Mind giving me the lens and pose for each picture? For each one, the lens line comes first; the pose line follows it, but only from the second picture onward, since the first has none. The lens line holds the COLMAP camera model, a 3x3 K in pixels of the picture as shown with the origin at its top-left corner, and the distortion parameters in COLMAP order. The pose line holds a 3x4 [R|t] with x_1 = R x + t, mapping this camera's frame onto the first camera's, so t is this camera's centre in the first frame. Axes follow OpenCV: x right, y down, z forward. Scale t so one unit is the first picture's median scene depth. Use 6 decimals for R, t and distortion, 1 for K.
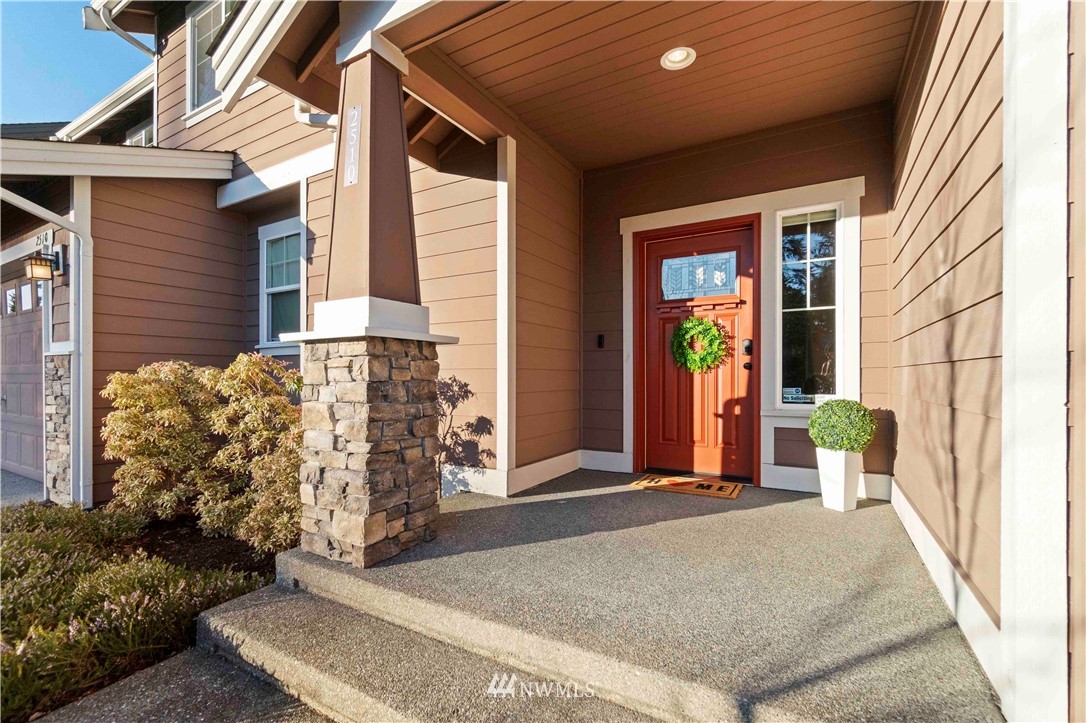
lens RADIAL K [[475.8, 0, 538.1], [0, 475.8, 361.2], [0, 0, 1]] dist [-0.000167, -0.000178]
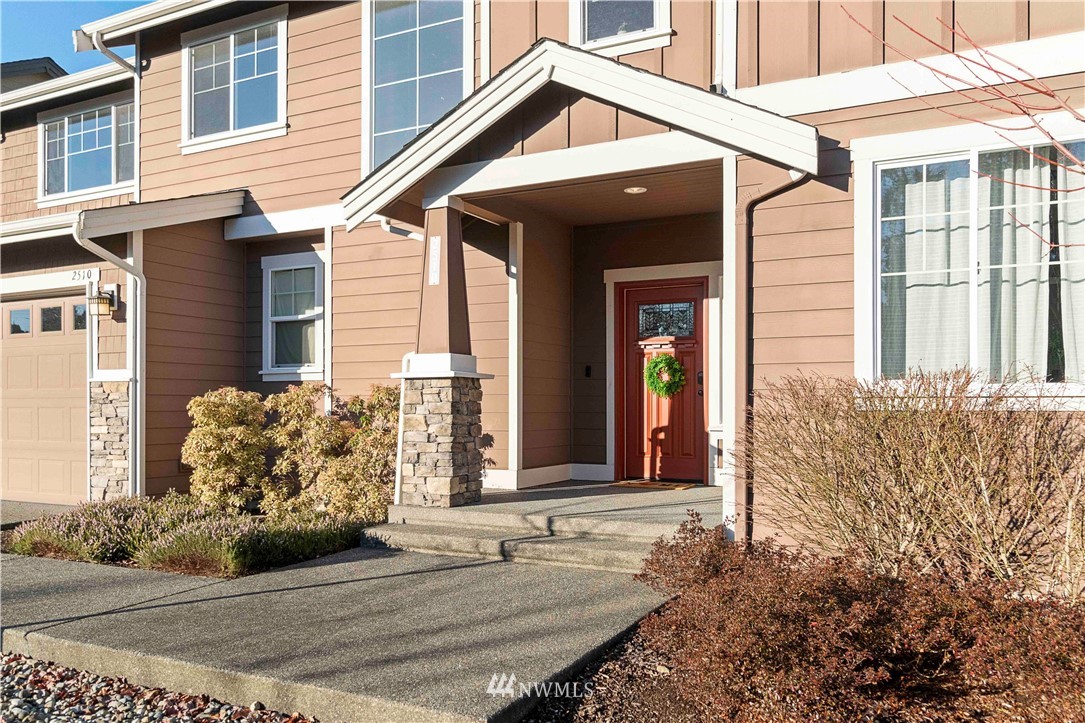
lens RADIAL K [[868.6, 0, 542.5], [0, 868.6, 361.5], [0, 0, 1]] dist [-0.098725, -0.000104]
pose [[0.998479, 0.002383, 0.055075, -0.152937], [-0.001215, 0.999774, -0.021235, -0.030377], [-0.055113, 0.021135, 0.998256, -1.736961]]
